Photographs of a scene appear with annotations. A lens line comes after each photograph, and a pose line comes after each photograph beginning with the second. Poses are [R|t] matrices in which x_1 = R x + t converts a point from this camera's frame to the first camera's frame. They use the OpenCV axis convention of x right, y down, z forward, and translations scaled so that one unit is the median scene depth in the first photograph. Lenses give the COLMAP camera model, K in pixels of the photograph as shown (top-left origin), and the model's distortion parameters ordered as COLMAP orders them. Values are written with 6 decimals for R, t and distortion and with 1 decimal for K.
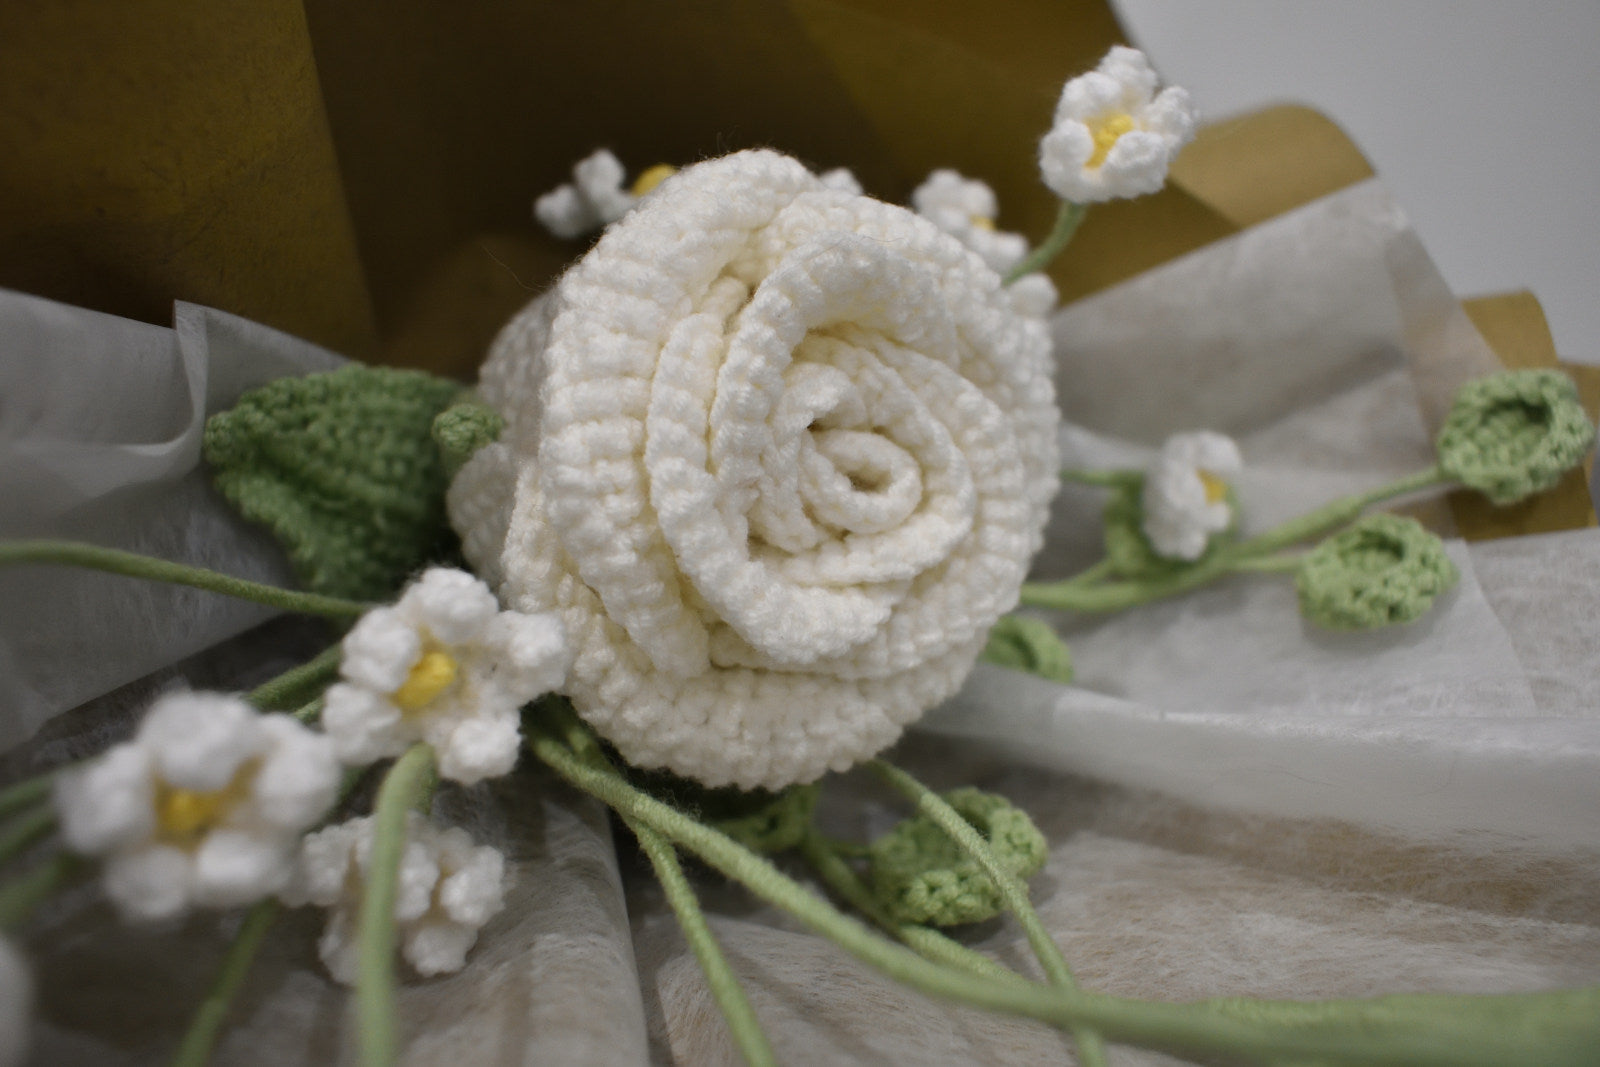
lens RADIAL K [[1202.9, 0, 800.0], [0, 1202.9, 533.5], [0, 0, 1]] dist [-0.027074, 0.008933]
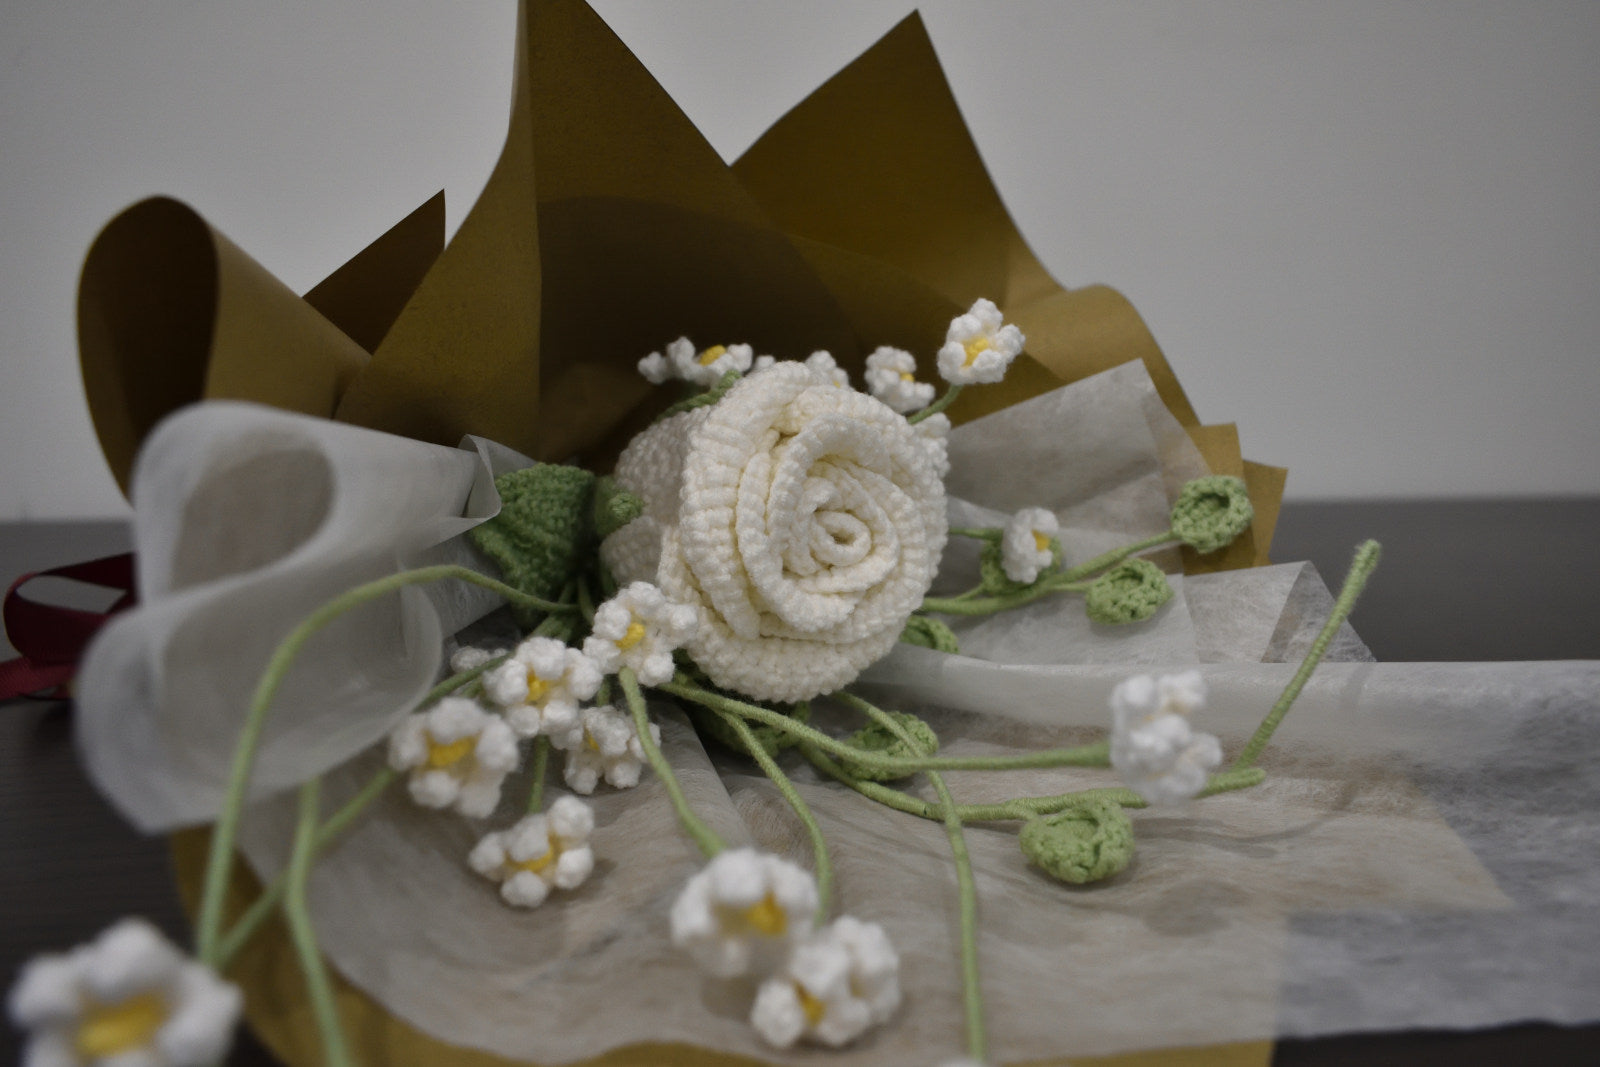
lens RADIAL K [[1246.4, 0, 809.1], [0, 1246.4, 532.6], [0, 0, 1]] dist [-0.002443, 0.006403]
pose [[0.998058, 0.013373, 0.060845, -0.113325], [-0.011867, 0.999616, -0.025032, -0.003186], [-0.061156, 0.024262, 0.997833, -0.932505]]
